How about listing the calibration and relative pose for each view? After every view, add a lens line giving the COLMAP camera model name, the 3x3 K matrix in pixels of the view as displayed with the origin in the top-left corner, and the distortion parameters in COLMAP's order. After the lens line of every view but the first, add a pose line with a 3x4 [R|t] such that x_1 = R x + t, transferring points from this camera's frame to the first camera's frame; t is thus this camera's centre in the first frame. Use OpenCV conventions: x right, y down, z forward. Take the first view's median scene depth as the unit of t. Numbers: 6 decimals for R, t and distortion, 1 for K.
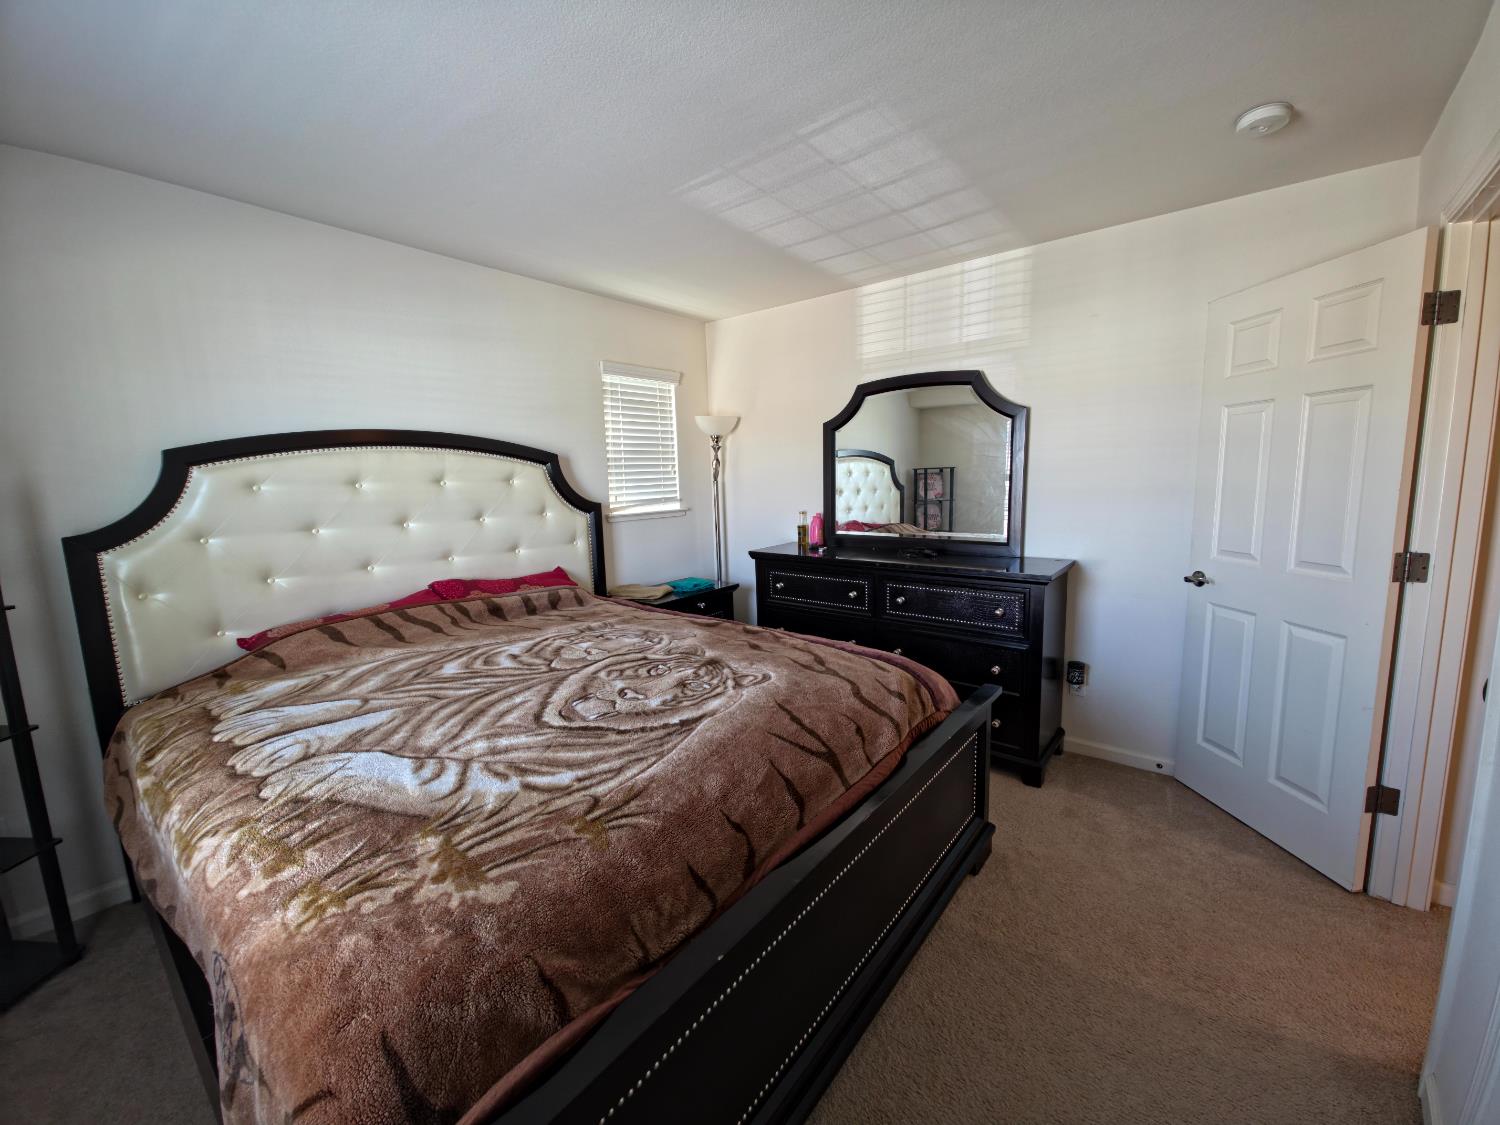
lens RADIAL K [[601.9, 0, 754.9], [0, 601.9, 557.5], [0, 0, 1]] dist [0.004526, -0.000546]
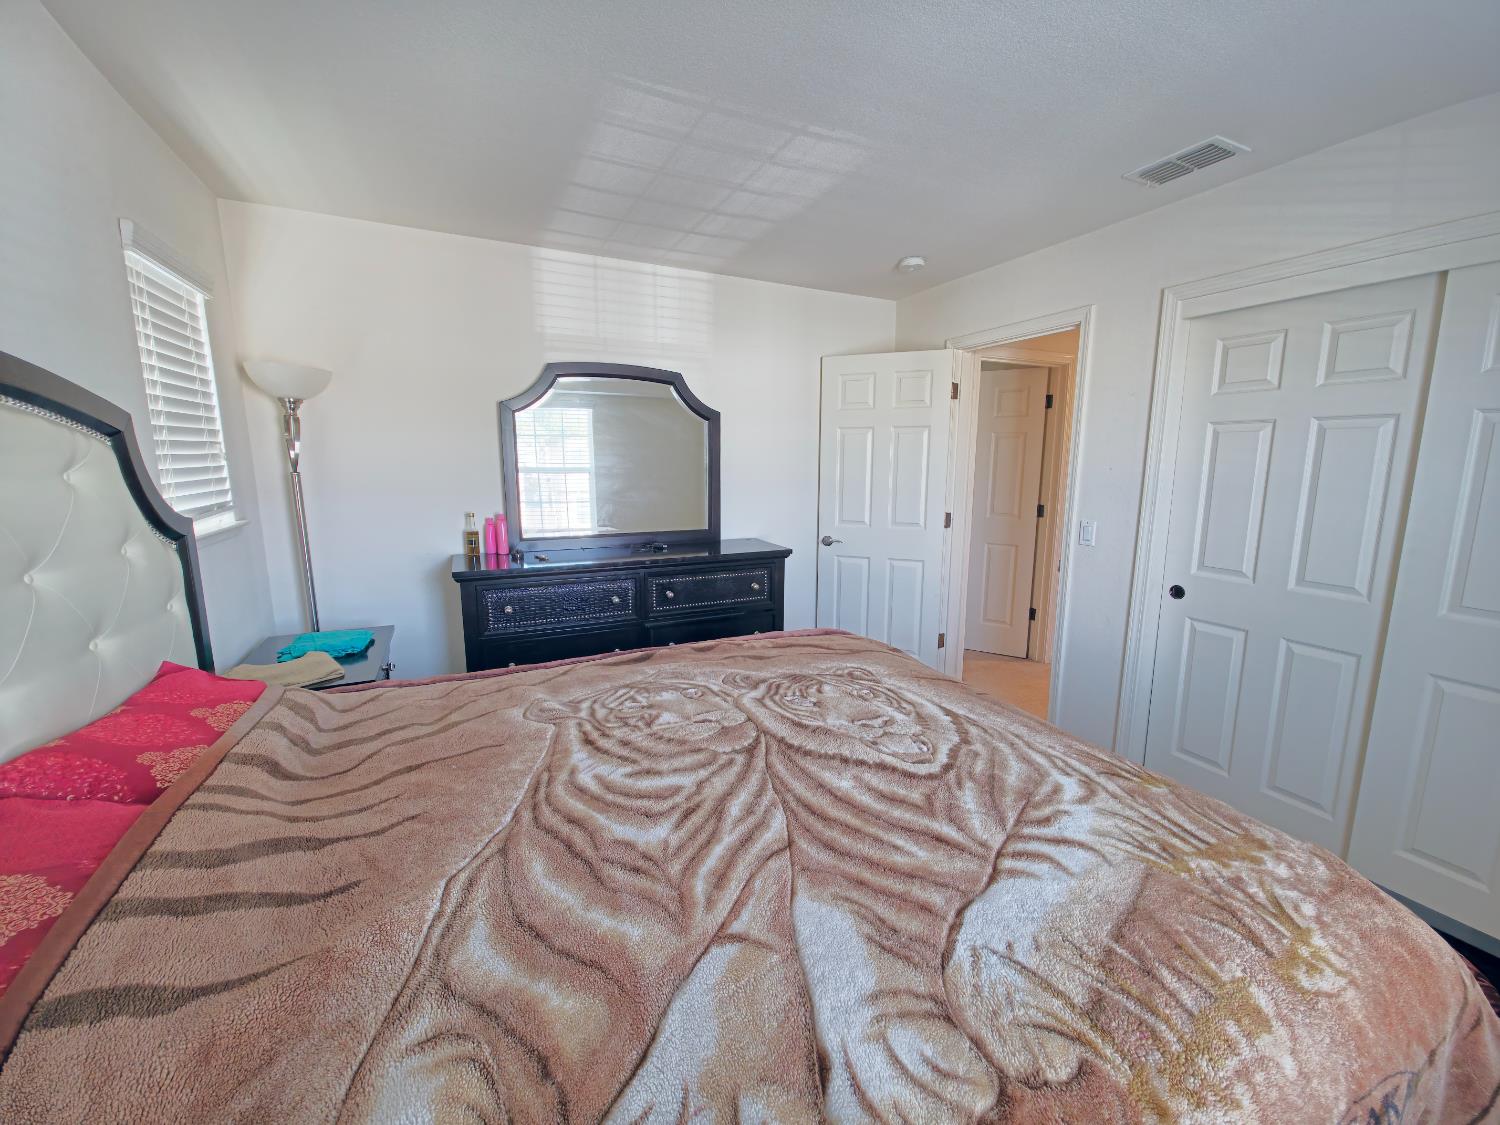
lens RADIAL K [[601.9, 0, 758.0], [0, 601.9, 559.8], [0, 0, 1]] dist [0.004526, -0.000546]
pose [[0.423858, -0.126697, 0.896824, -0.863090], [0.107539, 0.990204, 0.089064, -0.087449], [-0.899322, 0.058693, 0.433330, 0.626962]]
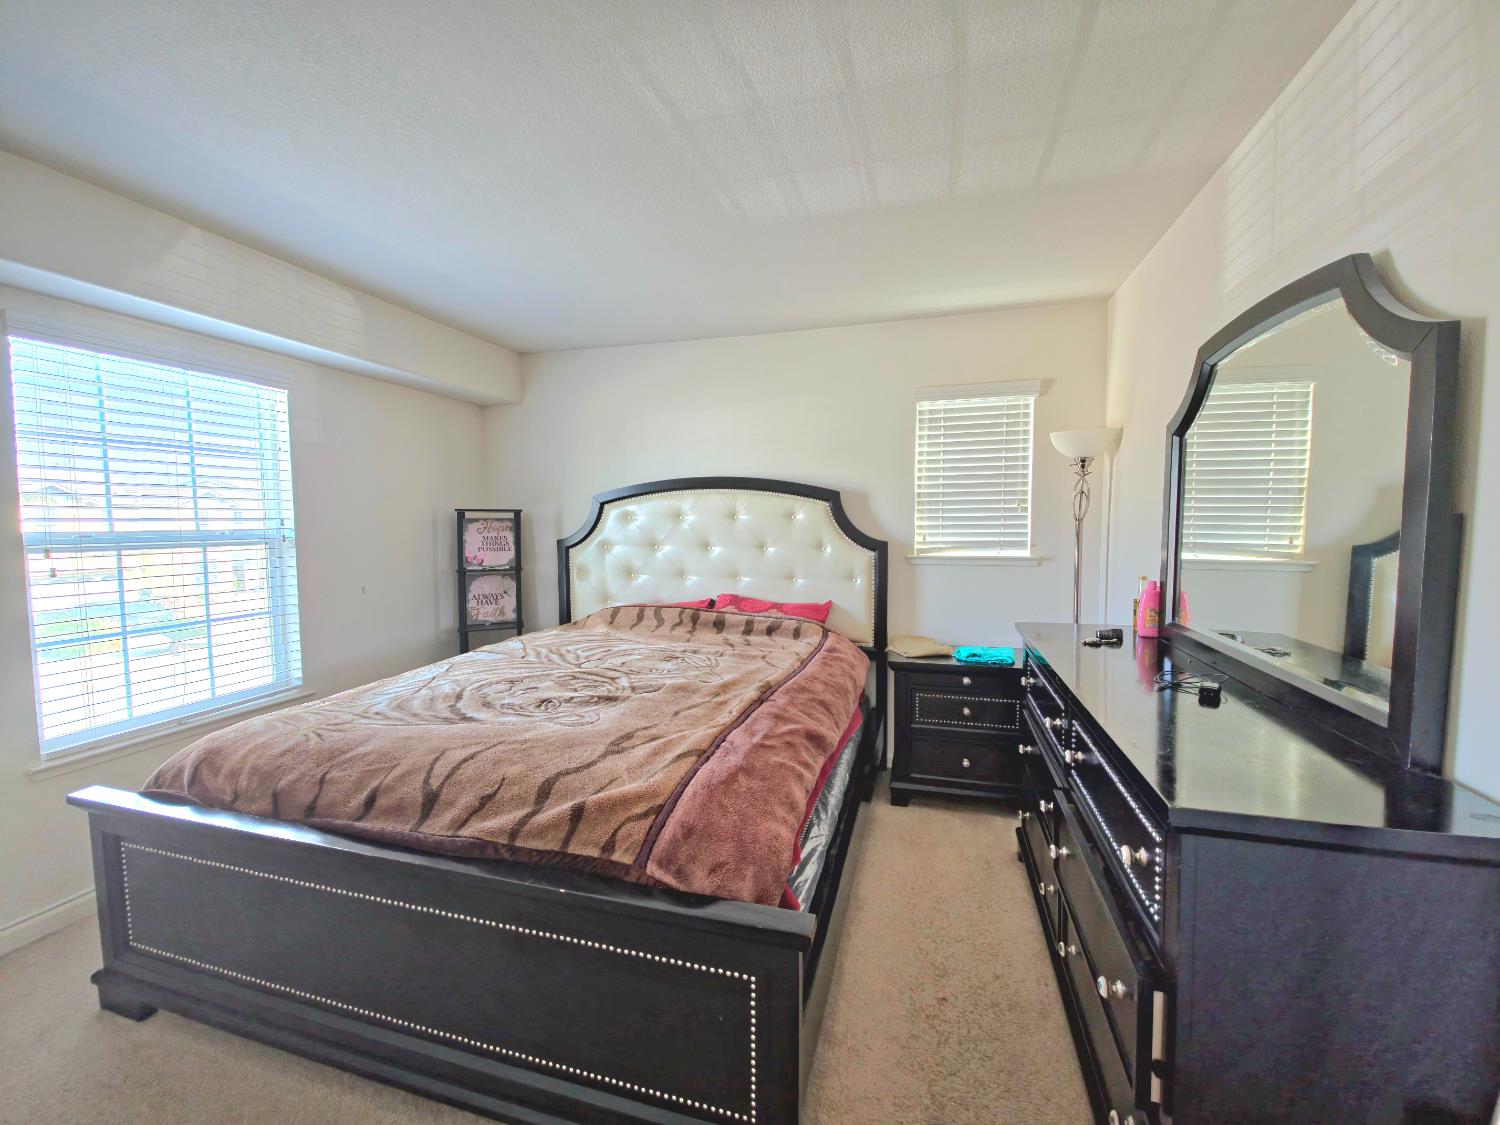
lens RADIAL K [[601.9, 0, 751.1], [0, 601.9, 559.2], [0, 0, 1]] dist [0.004526, -0.000546]
pose [[0.383157, 0.083723, -0.919881, 0.883390], [-0.132104, 0.990613, 0.035136, -0.116960], [0.914188, 0.108058, 0.390620, 0.761524]]
